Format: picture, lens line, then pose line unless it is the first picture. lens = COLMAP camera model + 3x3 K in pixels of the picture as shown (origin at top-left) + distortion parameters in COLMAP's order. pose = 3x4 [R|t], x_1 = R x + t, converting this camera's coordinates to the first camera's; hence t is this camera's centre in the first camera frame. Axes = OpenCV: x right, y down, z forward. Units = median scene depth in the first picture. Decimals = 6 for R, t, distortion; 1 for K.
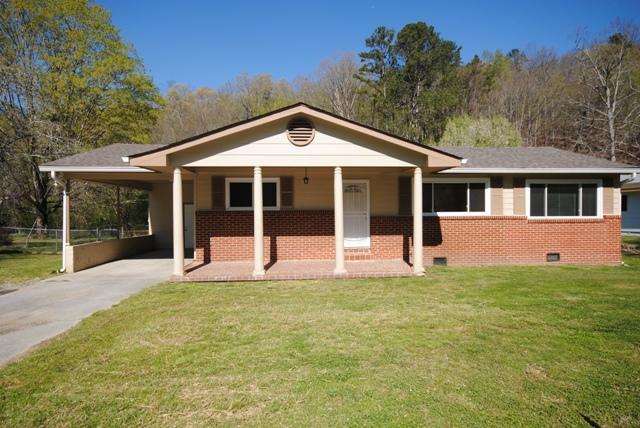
lens RADIAL K [[368.0, 0, 320.0], [0, 368.0, 214.0], [0, 0, 1]] dist [0.004492, 0.001386]
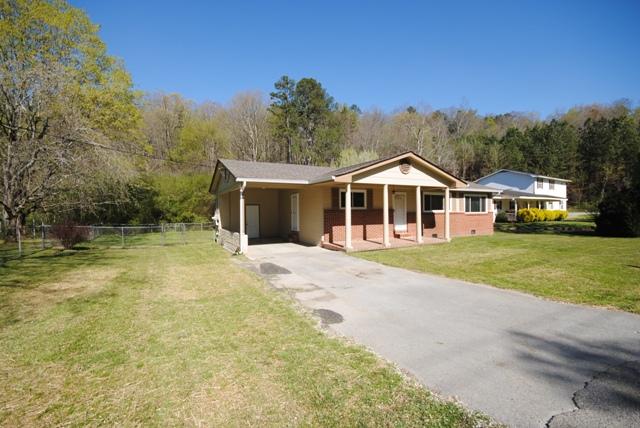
lens RADIAL K [[285.0, 0, 320.0], [0, 285.0, 214.0], [0, 0, 1]] dist [0.001129, -0.000186]
pose [[0.904269, -0.007425, 0.426899, -0.820373], [0.005735, 0.999970, 0.005244, 0.003420], [-0.426925, -0.002294, 0.904284, -0.078428]]
